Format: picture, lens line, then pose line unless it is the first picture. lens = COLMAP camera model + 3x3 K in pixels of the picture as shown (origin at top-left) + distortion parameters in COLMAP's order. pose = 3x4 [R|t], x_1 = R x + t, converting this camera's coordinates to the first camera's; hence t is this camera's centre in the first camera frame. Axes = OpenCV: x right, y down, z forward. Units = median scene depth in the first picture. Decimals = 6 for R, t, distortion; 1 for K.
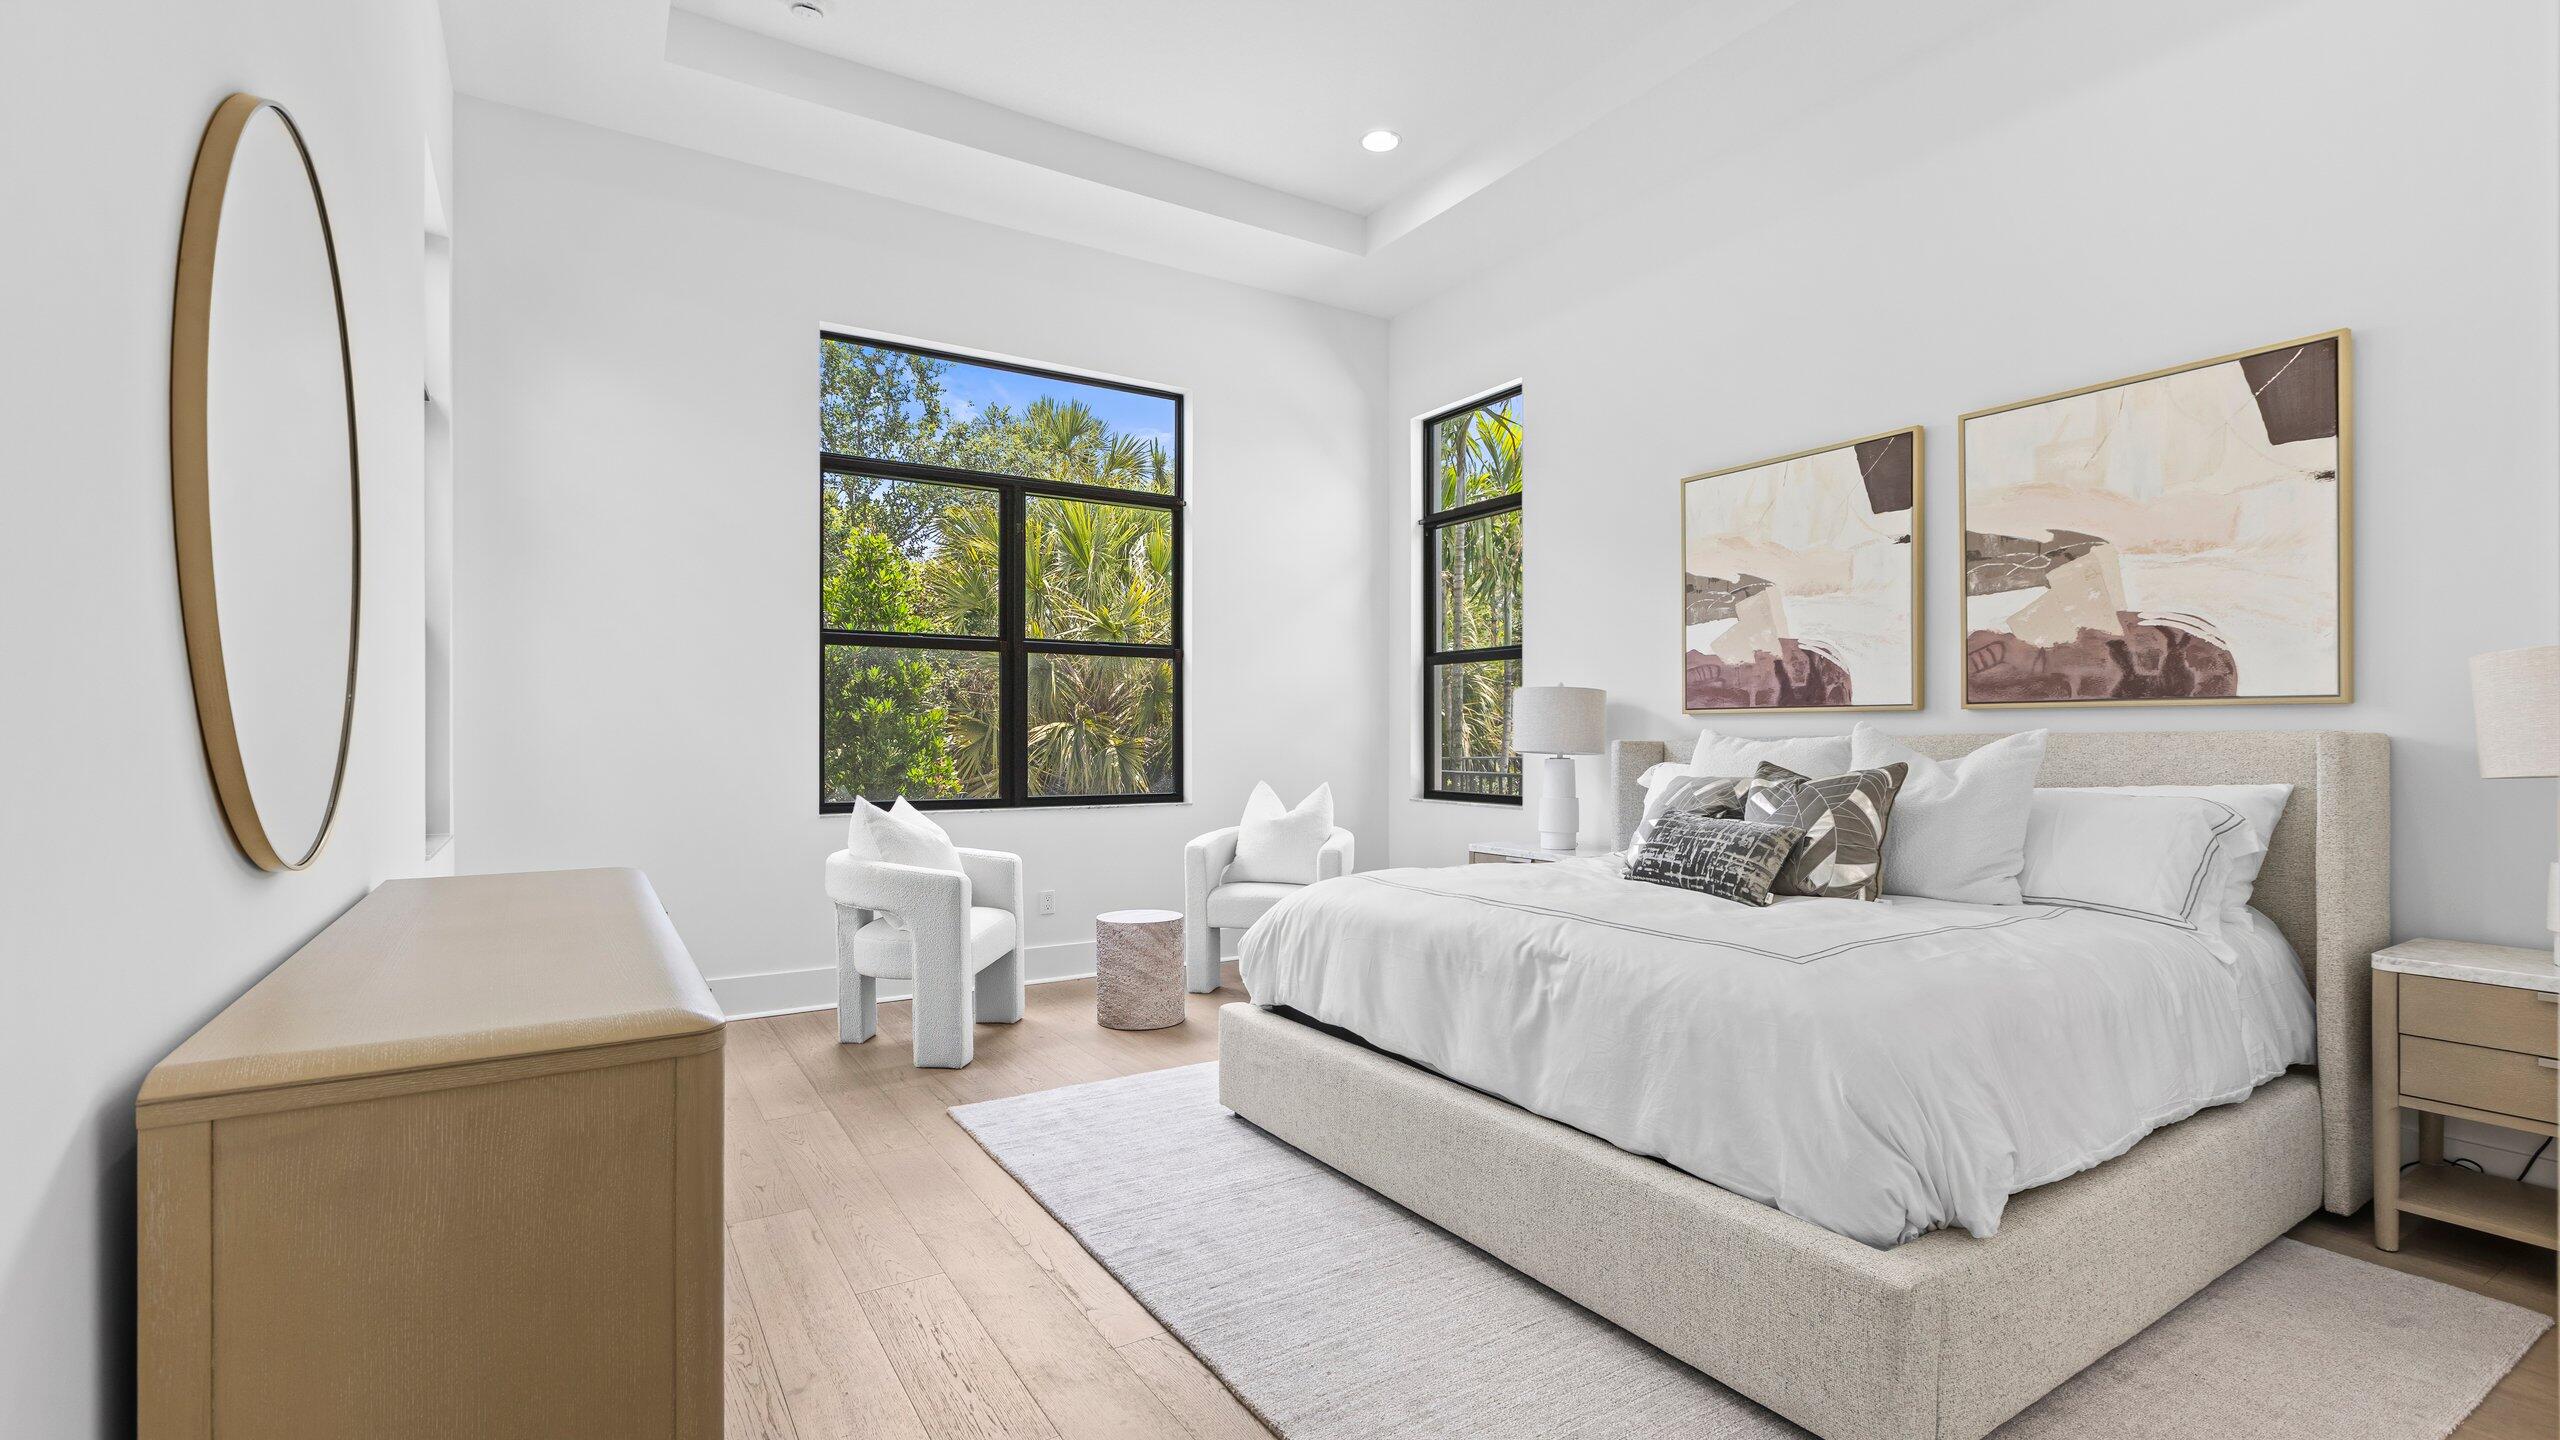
lens RADIAL K [[1175.3, 0, 1276.0], [0, 1175.3, 735.6], [0, 0, 1]] dist [0.011516, -0.002875]
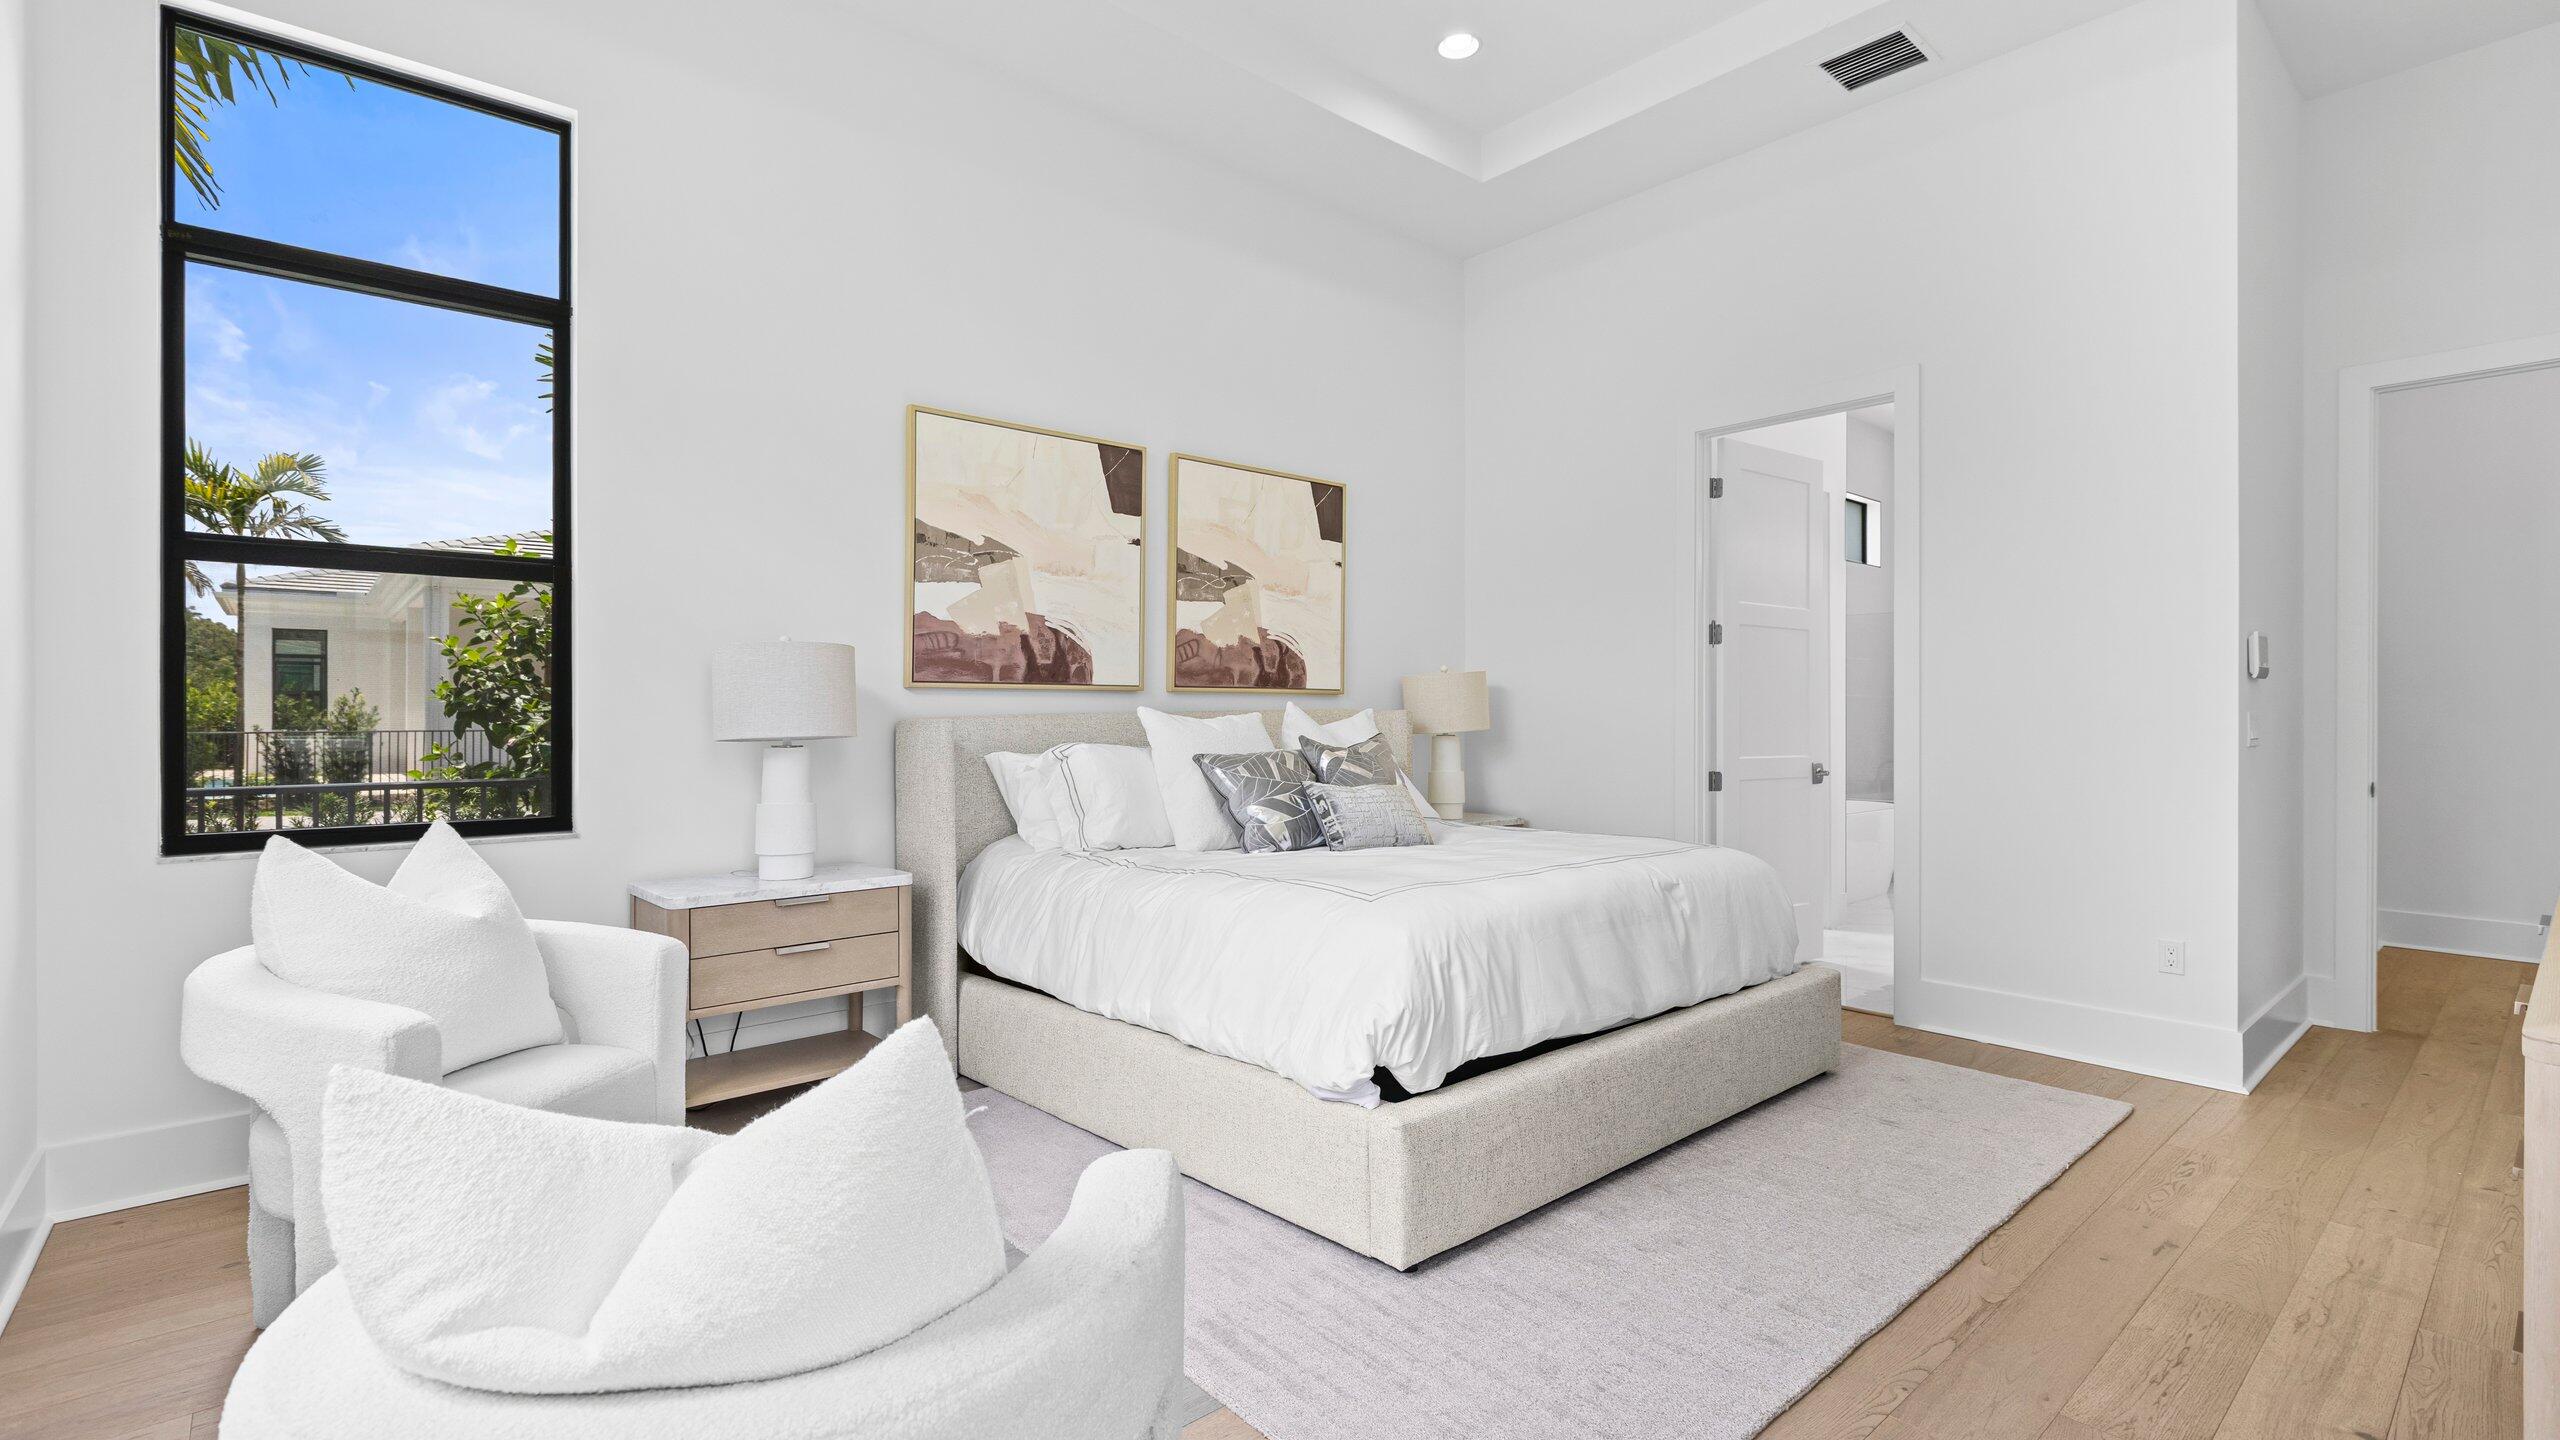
lens RADIAL K [[1175.3, 0, 1280.4], [0, 1175.3, 709.4], [0, 0, 1]] dist [0.011516, -0.002875]
pose [[-0.173801, -0.000369, 0.984781, -0.646857], [-0.000971, 1.000000, 0.000204, -0.003825], [-0.984780, -0.000920, -0.173801, 1.105604]]
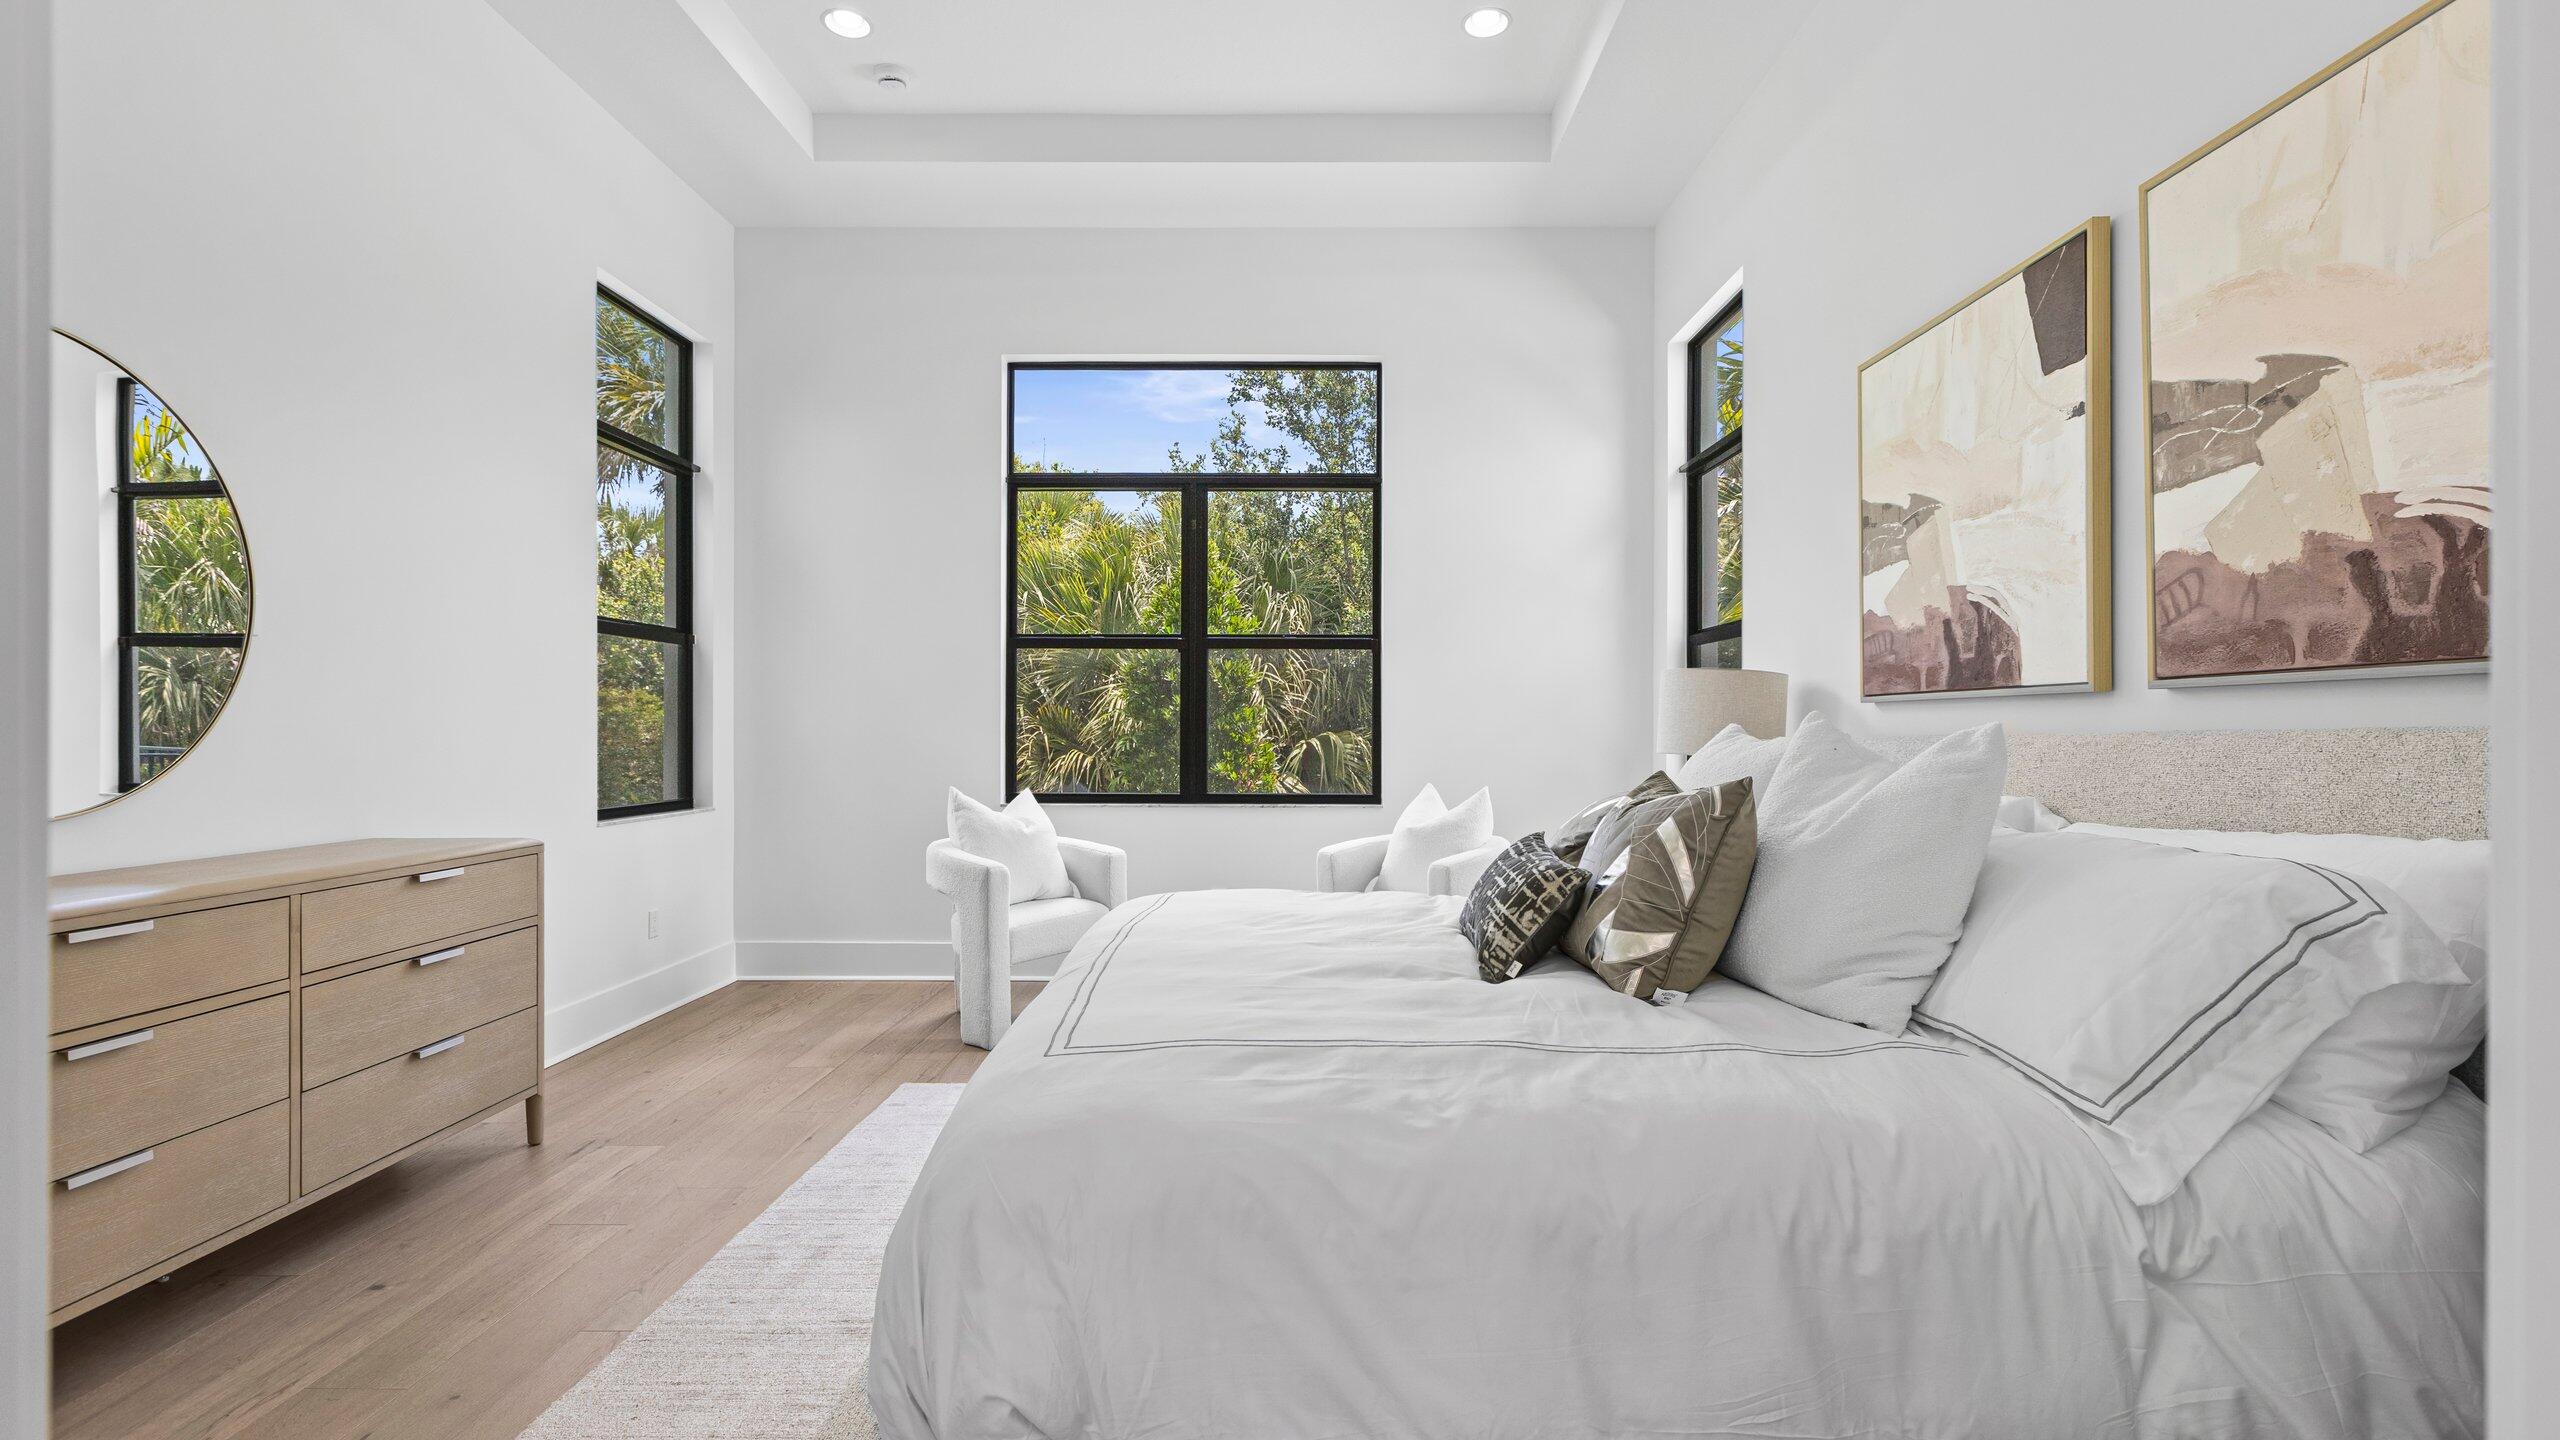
lens RADIAL K [[1175.3, 0, 1255.6], [0, 1175.3, 725.7], [0, 0, 1]] dist [0.011516, -0.002875]
pose [[0.836415, 0.000801, -0.548095, 0.534559], [-0.004769, 0.999972, -0.005815, 0.000952], [0.548075, 0.007477, 0.836396, 0.274264]]
